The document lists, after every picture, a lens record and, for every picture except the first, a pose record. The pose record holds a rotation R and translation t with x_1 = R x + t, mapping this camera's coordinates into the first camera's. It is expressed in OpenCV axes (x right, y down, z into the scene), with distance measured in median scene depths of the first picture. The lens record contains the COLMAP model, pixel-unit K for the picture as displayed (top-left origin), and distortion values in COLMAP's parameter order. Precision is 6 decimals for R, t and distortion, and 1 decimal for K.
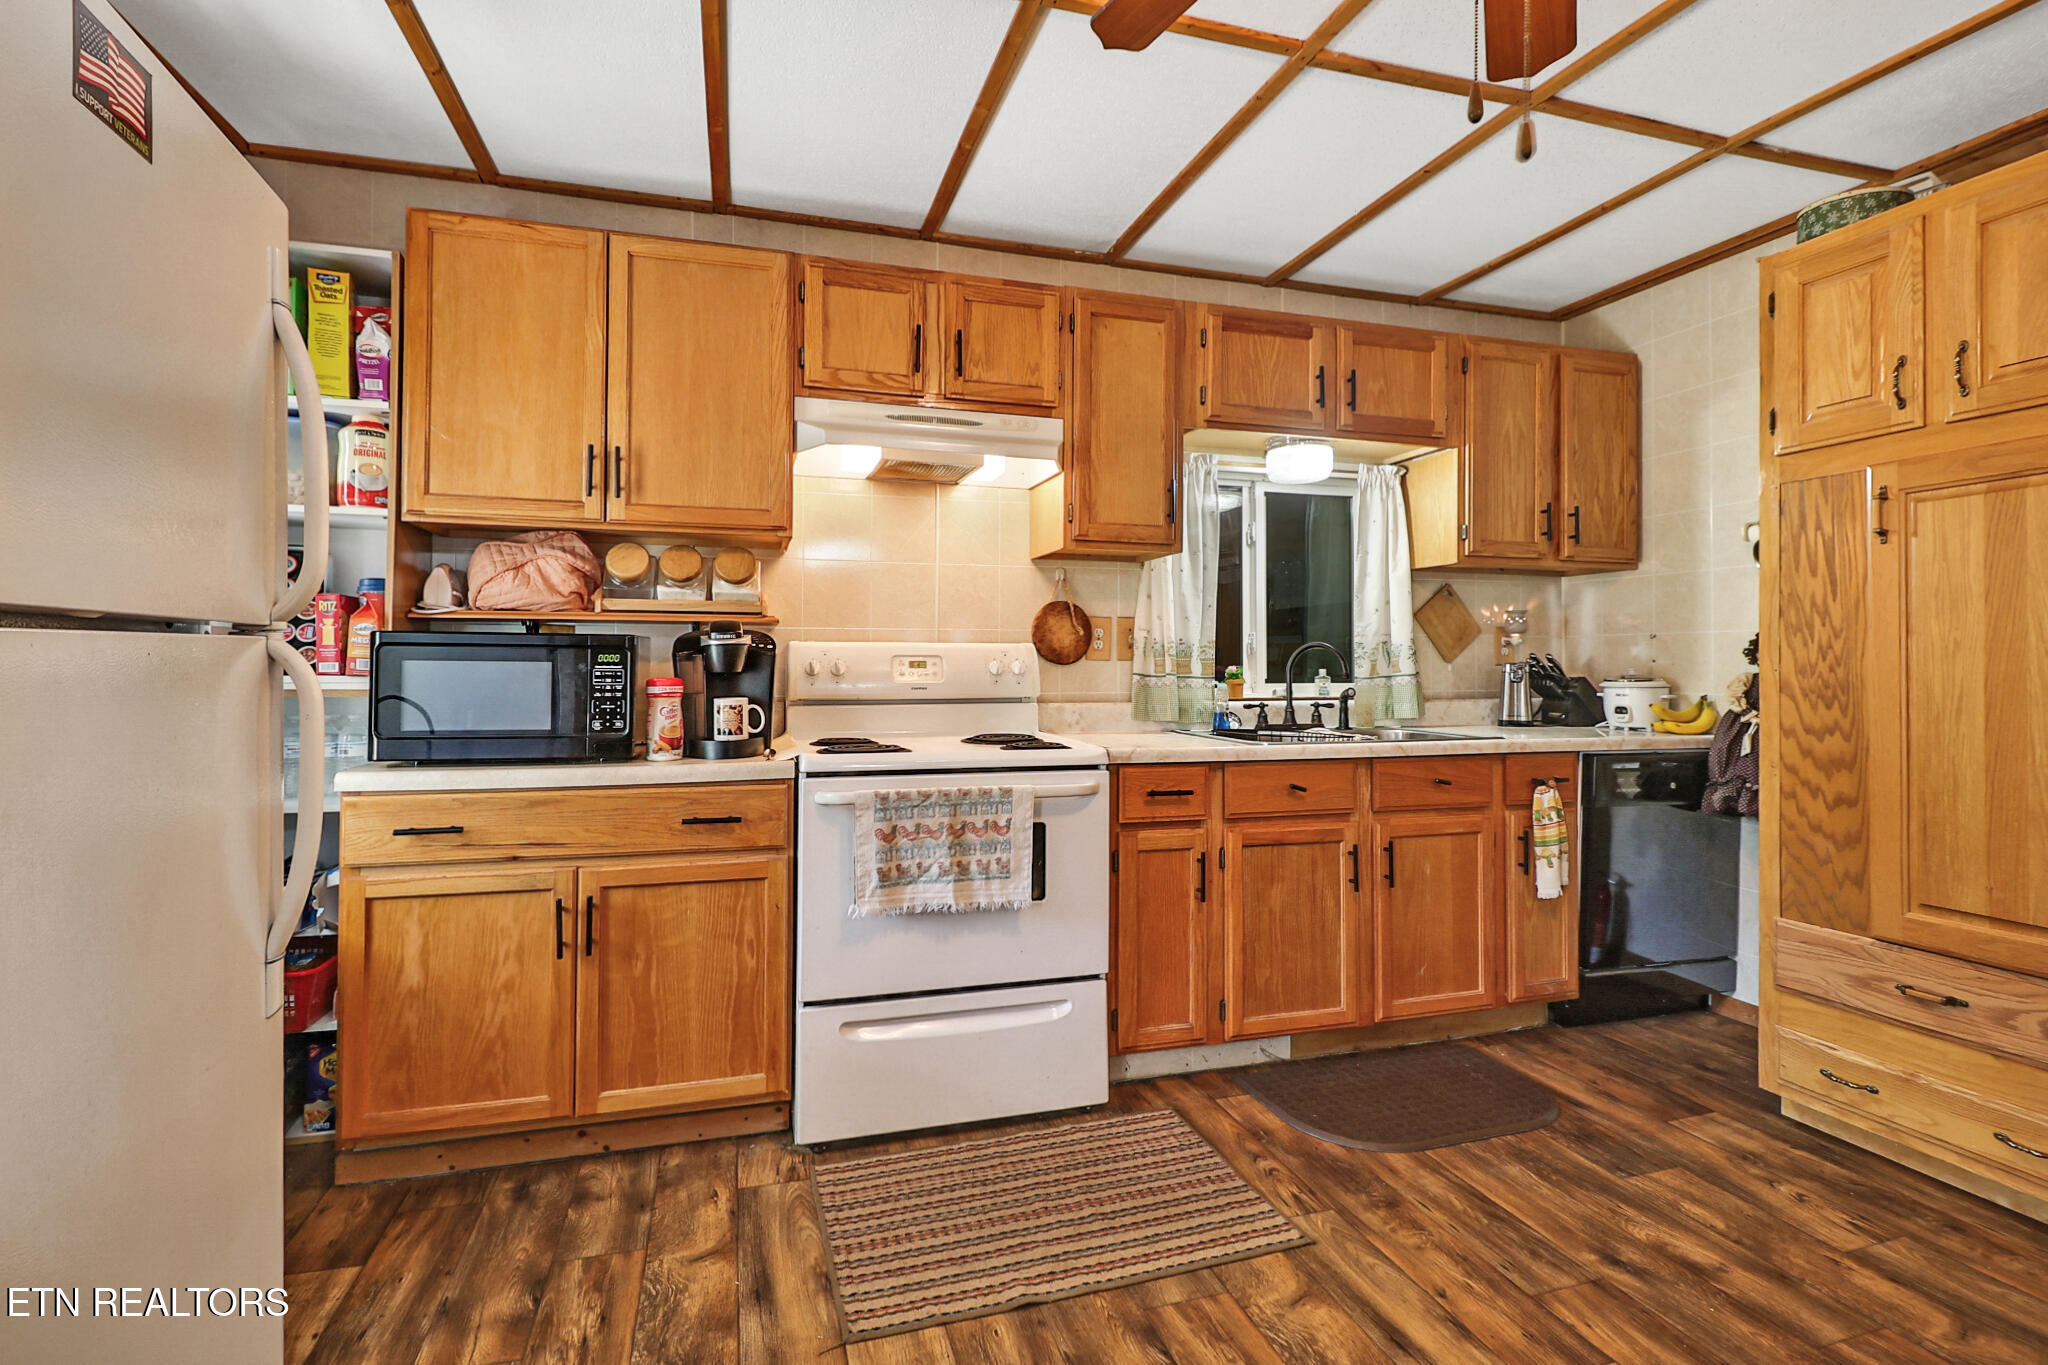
lens RADIAL K [[950.8, 0, 1003.2], [0, 950.8, 648.9], [0, 0, 1]] dist [-0.000273, -0.014142]
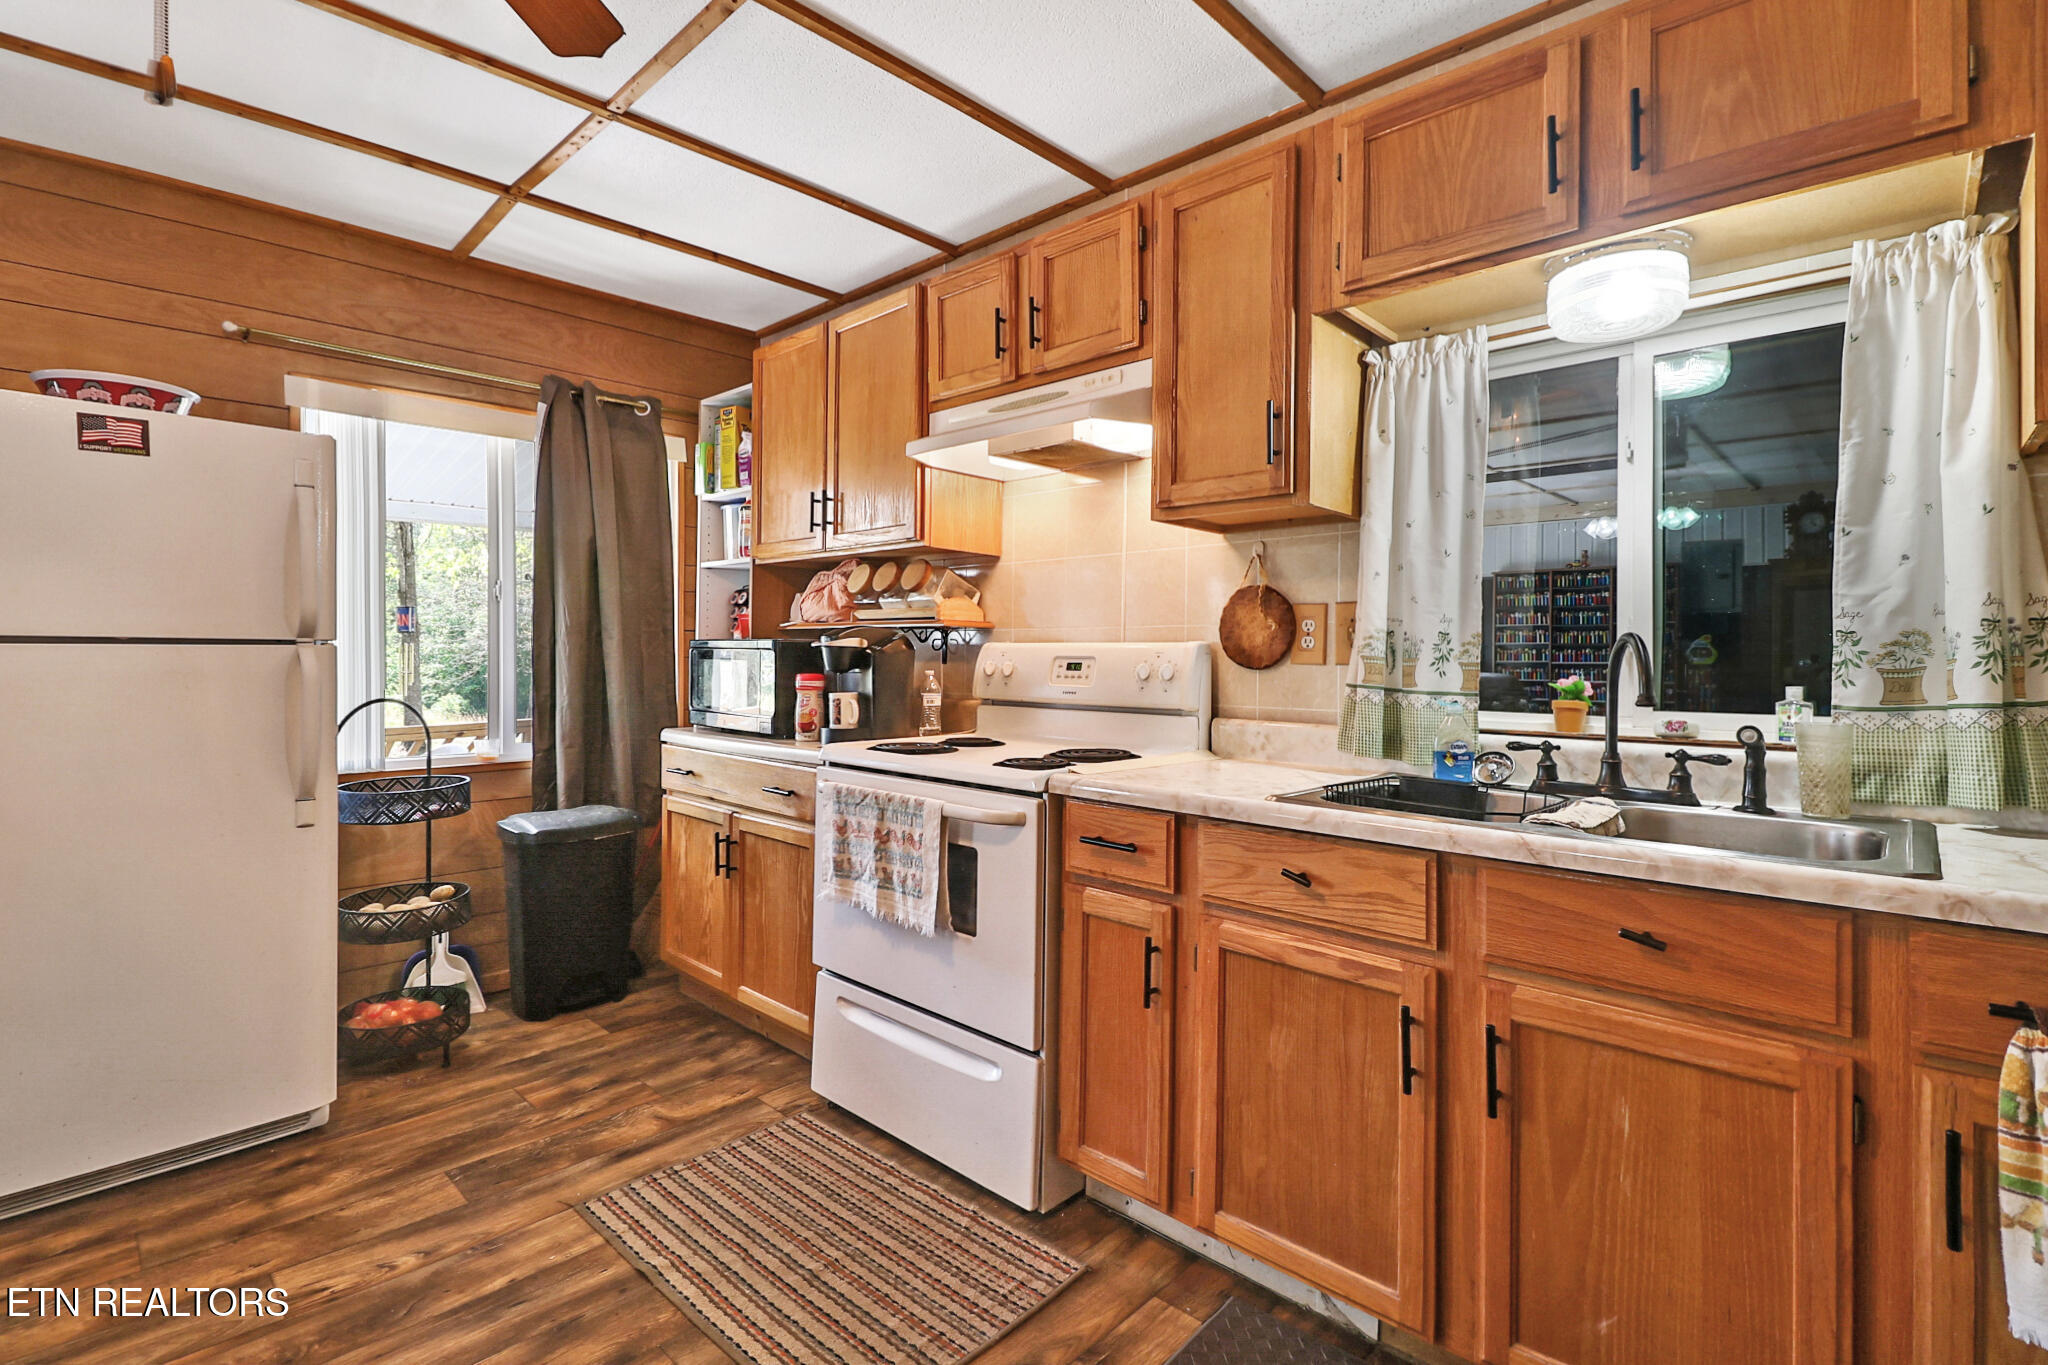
lens RADIAL K [[962.2, 0, 1015.4], [0, 962.2, 646.1], [0, 0, 1]] dist [-0.000854, -0.000044]
pose [[0.491658, -0.007539, -0.870756, 0.899093], [0.004091, 0.999971, -0.006348, 0.002803], [0.870779, -0.000441, 0.491675, 0.645075]]
